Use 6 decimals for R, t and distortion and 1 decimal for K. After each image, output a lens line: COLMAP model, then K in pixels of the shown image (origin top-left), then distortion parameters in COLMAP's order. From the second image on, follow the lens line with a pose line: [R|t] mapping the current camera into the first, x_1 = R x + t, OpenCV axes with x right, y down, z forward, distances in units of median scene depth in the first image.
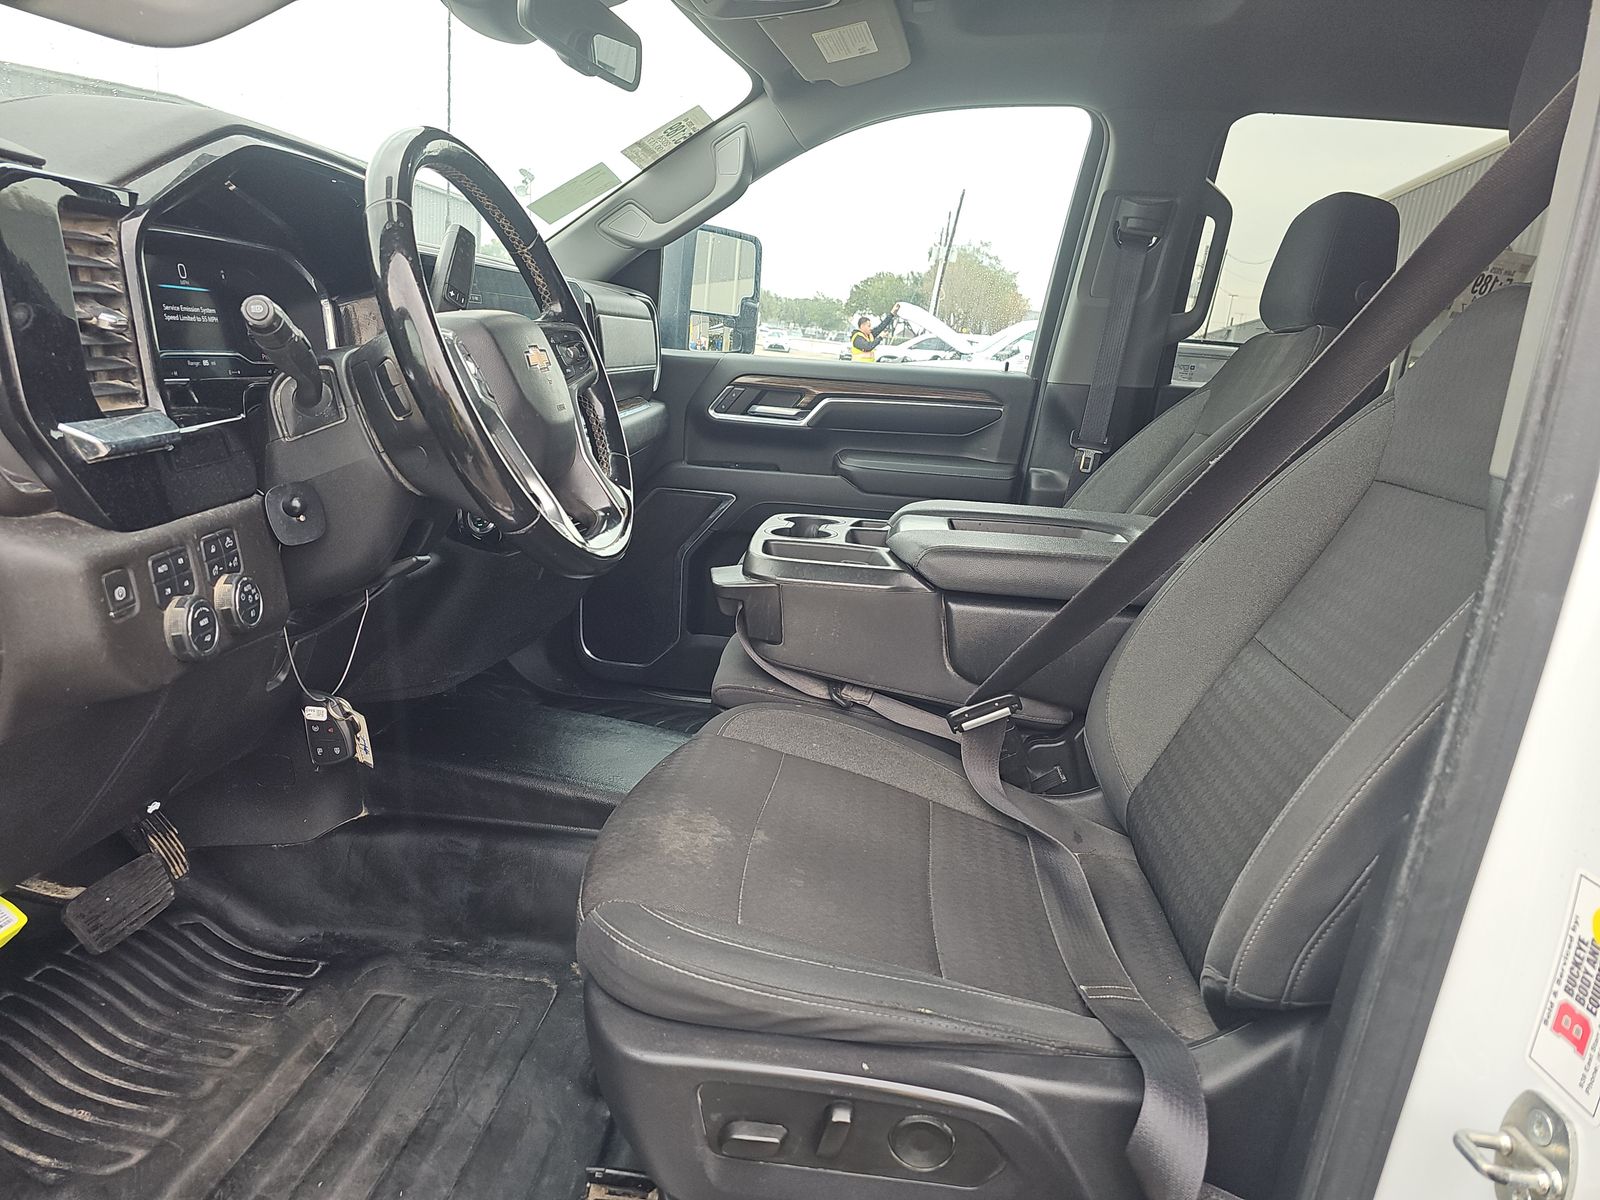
lens RADIAL K [[1073.1, 0, 796.0], [0, 1073.1, 598.3], [0, 0, 1]] dist [0.066658, -0.062040]
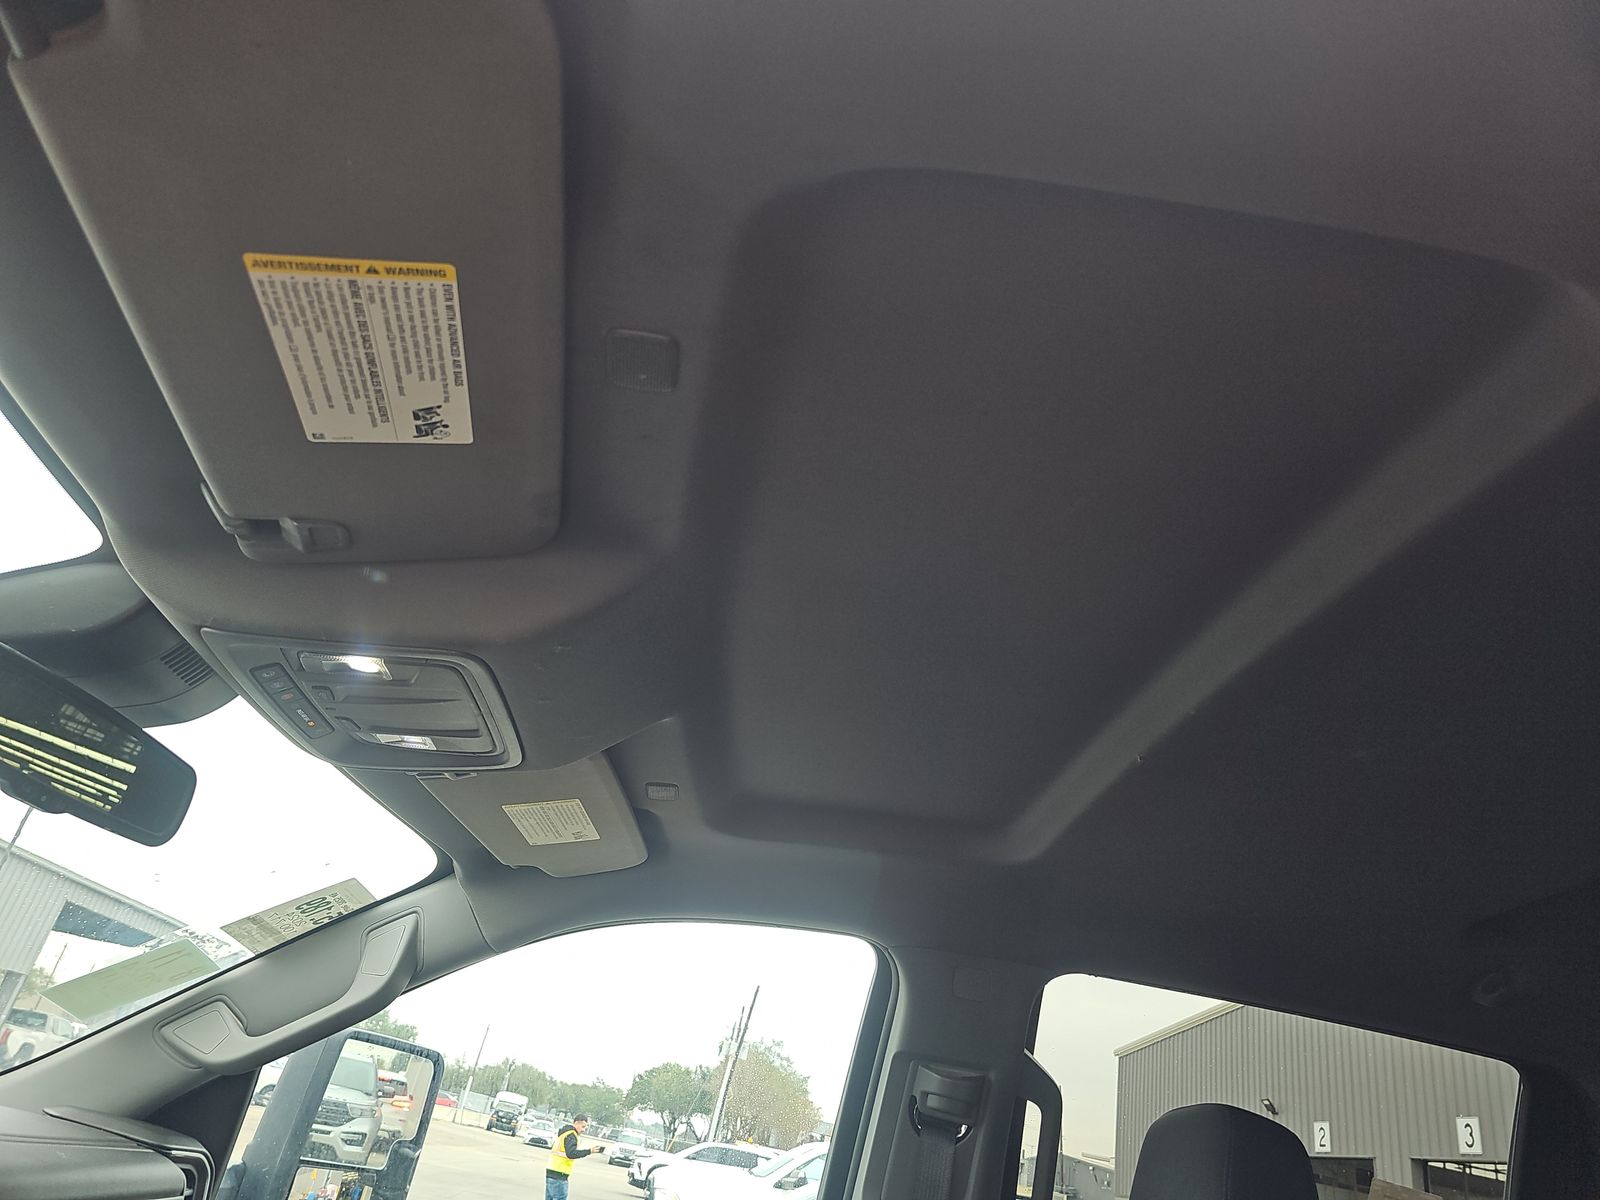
lens RADIAL K [[1073.1, 0, 796.0], [0, 1073.1, 598.3], [0, 0, 1]] dist [0.066658, -0.062040]
pose [[0.979624, 0.152099, 0.131158, 0.071336], [-0.032184, 0.763496, -0.645010, -0.126669], [-0.198245, 0.627646, 0.752834, 0.253454]]
